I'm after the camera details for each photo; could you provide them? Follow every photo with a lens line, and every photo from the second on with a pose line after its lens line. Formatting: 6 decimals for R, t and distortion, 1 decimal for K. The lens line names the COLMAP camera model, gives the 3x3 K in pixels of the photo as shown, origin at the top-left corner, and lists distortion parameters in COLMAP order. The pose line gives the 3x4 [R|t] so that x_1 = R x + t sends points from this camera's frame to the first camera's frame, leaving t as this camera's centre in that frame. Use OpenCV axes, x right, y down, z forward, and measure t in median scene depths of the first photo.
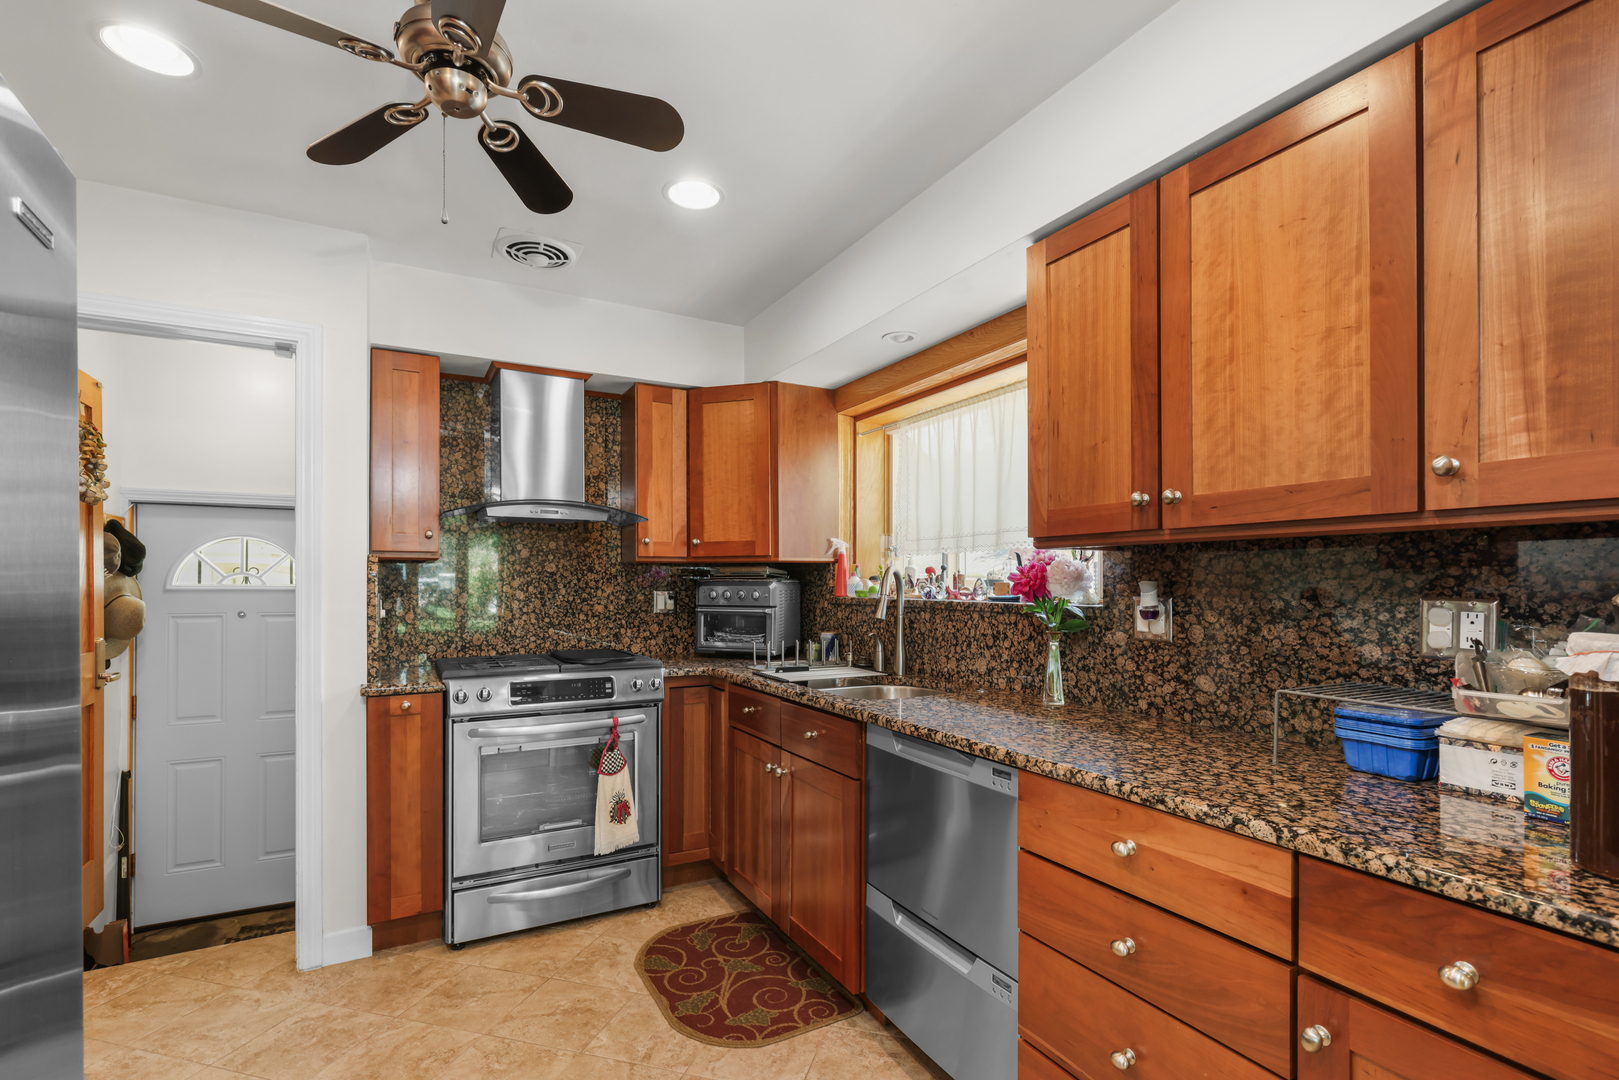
lens RADIAL K [[738.8, 0, 813.9], [0, 738.8, 581.1], [0, 0, 1]] dist [0.001170, 0.000023]
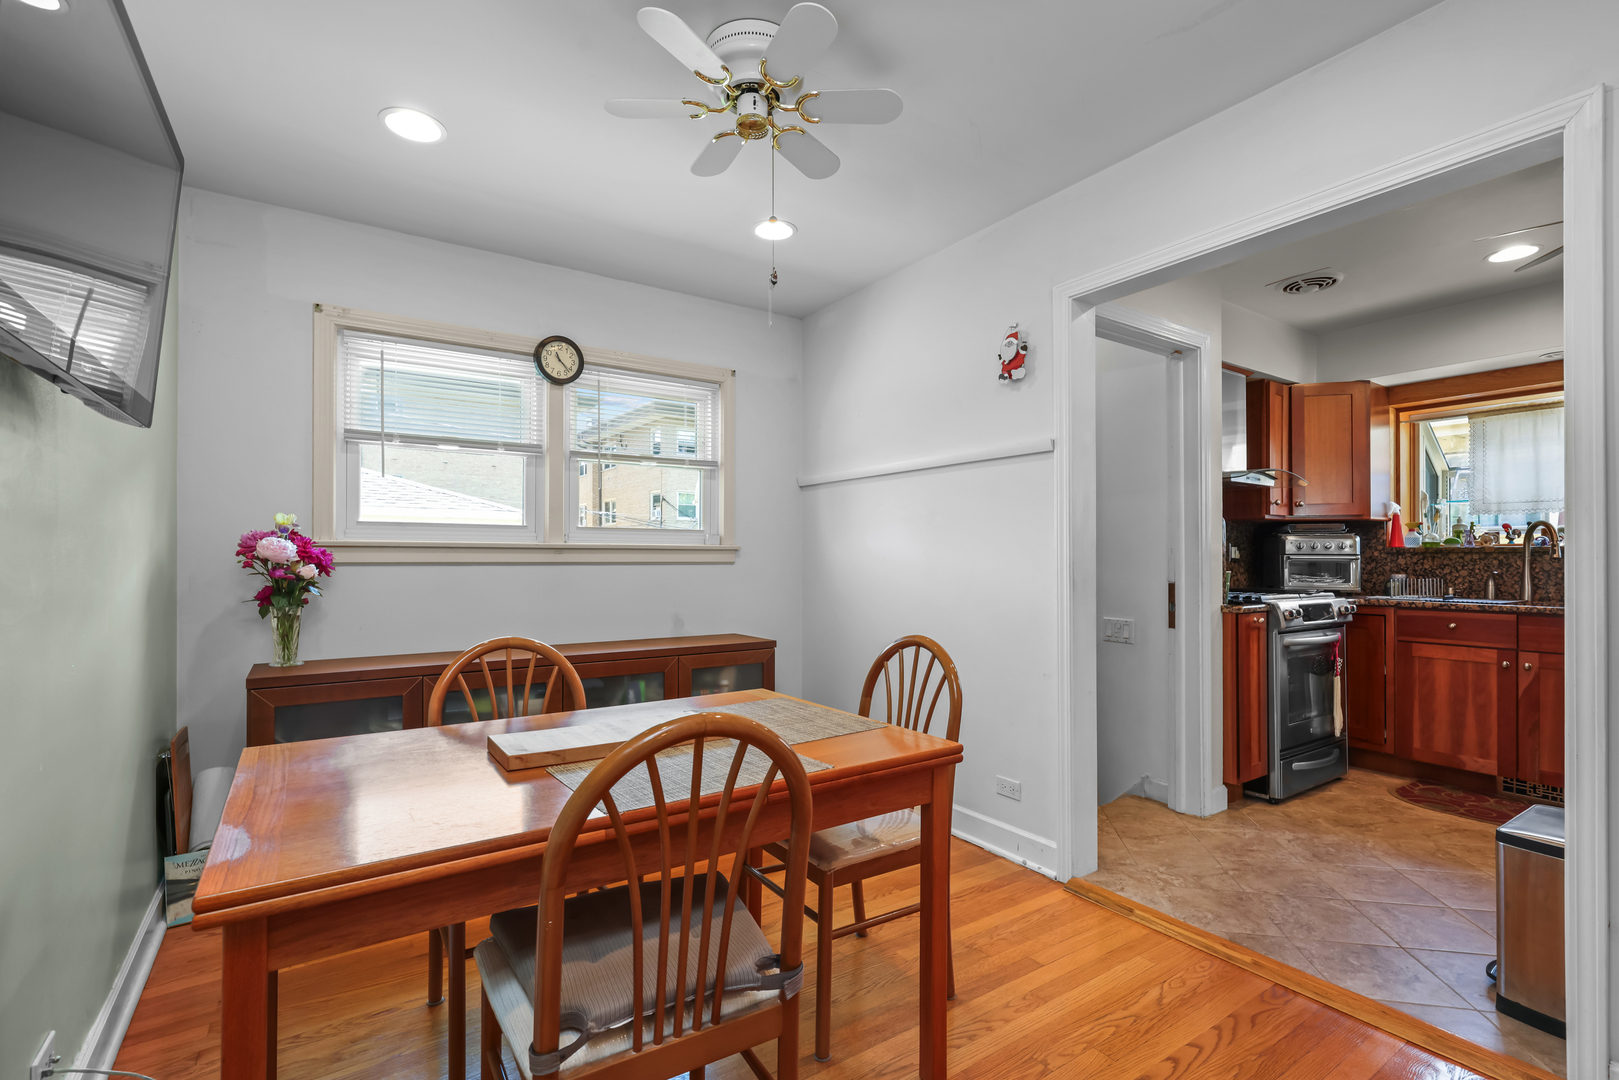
lens RADIAL K [[738.8, 0, 807.0], [0, 738.8, 545.5], [0, 0, 1]] dist [0.001170, 0.000023]
pose [[0.996038, 0.006431, 0.088691, -1.460137], [-0.005716, 0.999949, -0.008311, 0.045937], [-0.088740, 0.007771, 0.996024, -0.266052]]
